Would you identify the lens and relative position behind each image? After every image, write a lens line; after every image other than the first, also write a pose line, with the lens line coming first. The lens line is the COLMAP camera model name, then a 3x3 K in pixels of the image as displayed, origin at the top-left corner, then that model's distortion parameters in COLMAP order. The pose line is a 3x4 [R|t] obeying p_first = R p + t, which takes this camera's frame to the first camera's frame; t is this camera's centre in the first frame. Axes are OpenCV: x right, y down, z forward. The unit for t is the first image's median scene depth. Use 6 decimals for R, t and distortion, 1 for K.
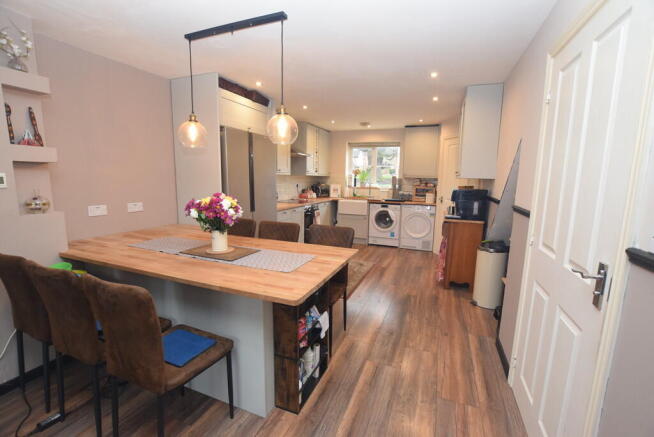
lens RADIAL K [[291.0, 0, 327.5], [0, 291.0, 218.3], [0, 0, 1]] dist [-0.018148, 0.000858]
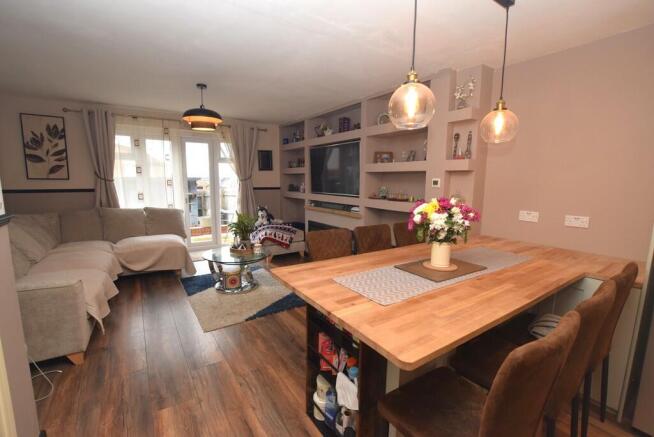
lens RADIAL K [[291.0, 0, 325.7], [0, 291.0, 220.7], [0, 0, 1]] dist [-0.018148, 0.000858]
pose [[-0.570328, 0.092879, -0.816149, 0.335445], [-0.137129, 0.968878, 0.206086, -0.098335], [0.809890, 0.229454, -0.539841, 0.788610]]
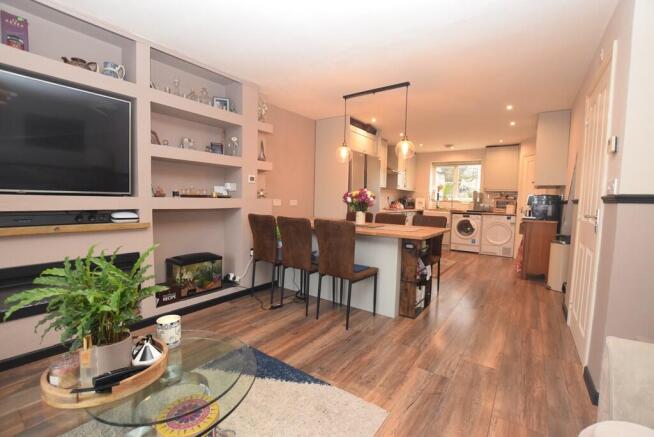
lens RADIAL K [[291.0, 0, 327.3], [0, 291.0, 221.1], [0, 0, 1]] dist [-0.018148, 0.000858]
pose [[0.970951, 0.025395, -0.237927, -0.110516], [-0.042696, 0.996782, -0.067848, 0.141206], [0.235439, 0.076036, 0.968910, -0.408083]]
